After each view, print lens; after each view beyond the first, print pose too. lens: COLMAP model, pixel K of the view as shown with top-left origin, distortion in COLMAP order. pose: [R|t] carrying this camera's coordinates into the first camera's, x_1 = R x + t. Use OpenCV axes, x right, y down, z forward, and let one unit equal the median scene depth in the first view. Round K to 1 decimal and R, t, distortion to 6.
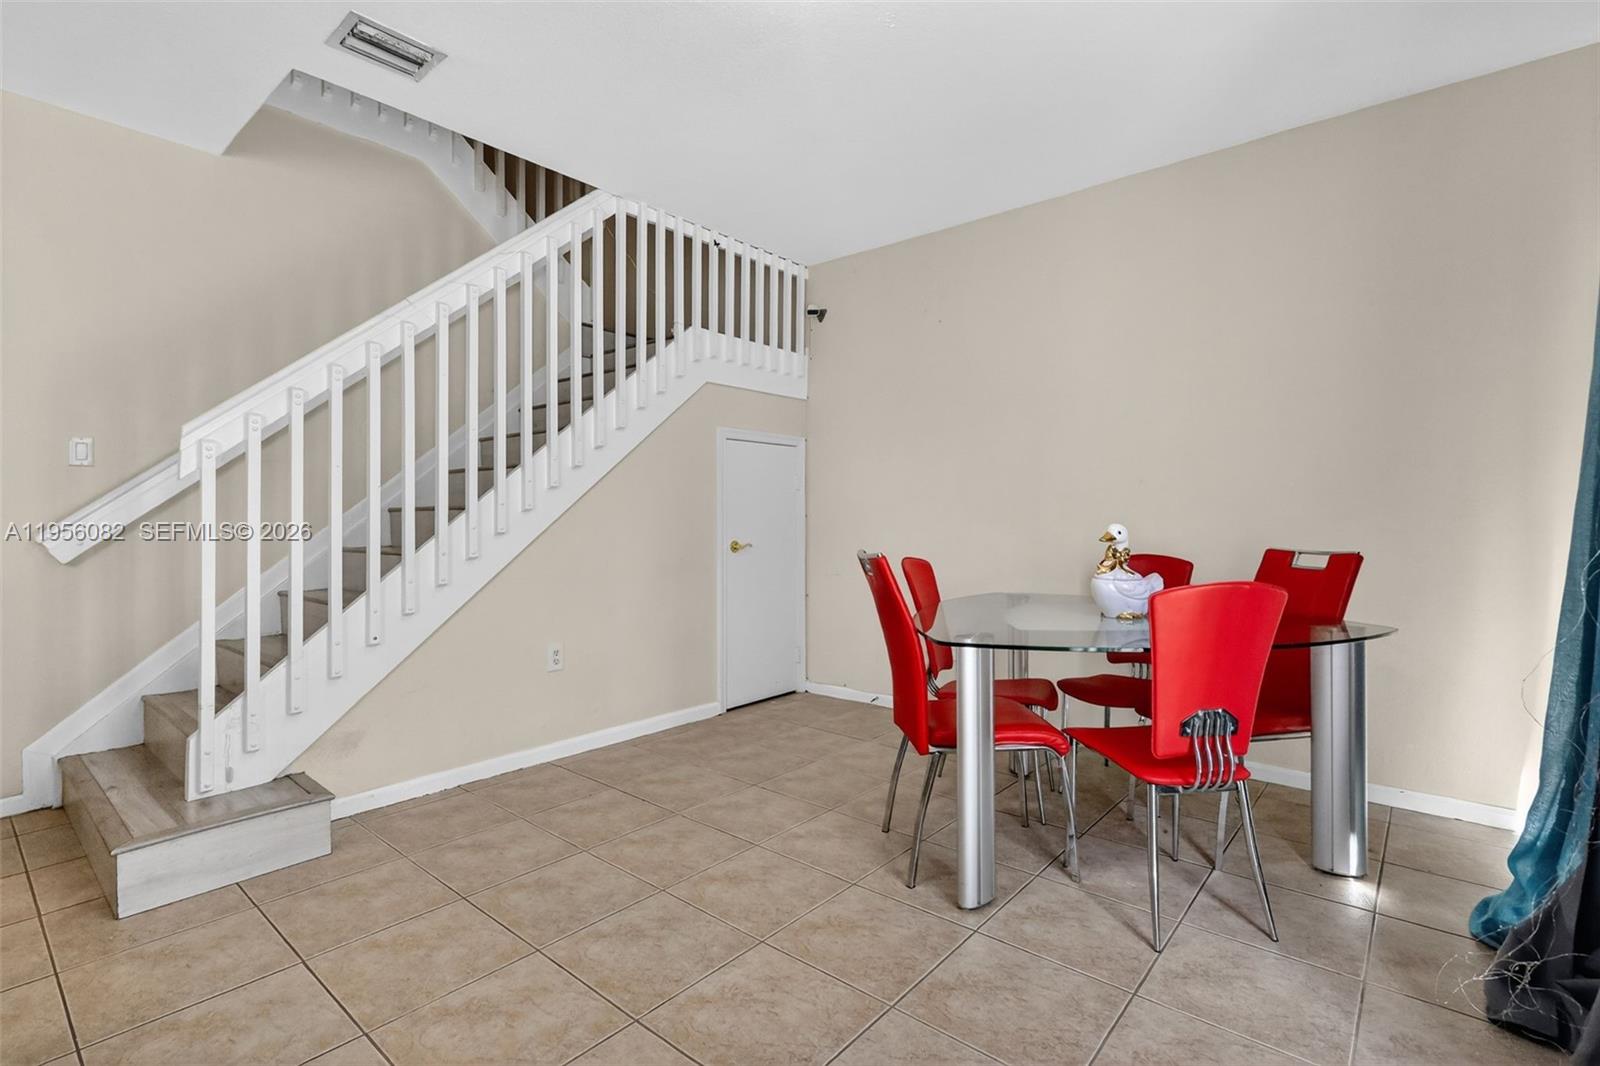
lens RADIAL K [[741.5, 0, 800.0], [0, 741.5, 533.0], [0, 0, 1]] dist [-0.001588, -0.000186]
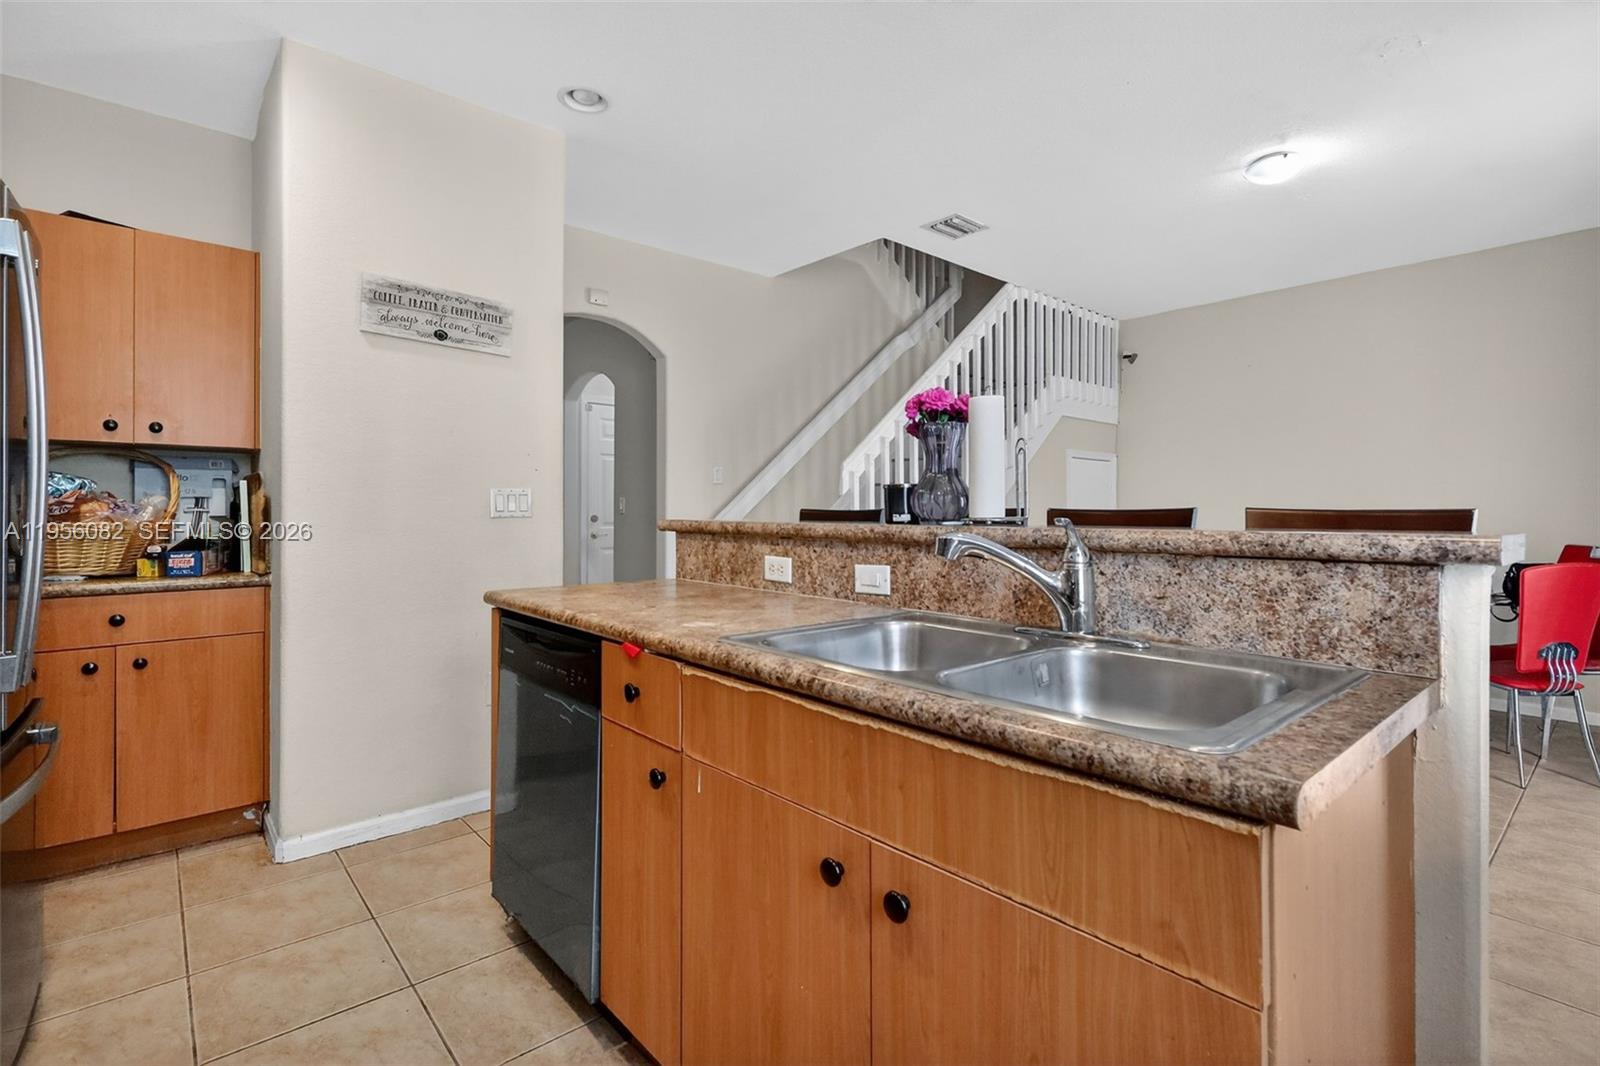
lens RADIAL K [[744.4, 0, 796.7], [0, 744.4, 525.6], [0, 0, 1]] dist [-0.000297, 0.000367]
pose [[0.989388, 0.008331, -0.145058, -0.633553], [-0.008591, 0.999962, -0.001168, -0.000139], [0.145043, 0.002402, 0.989422, -0.625532]]
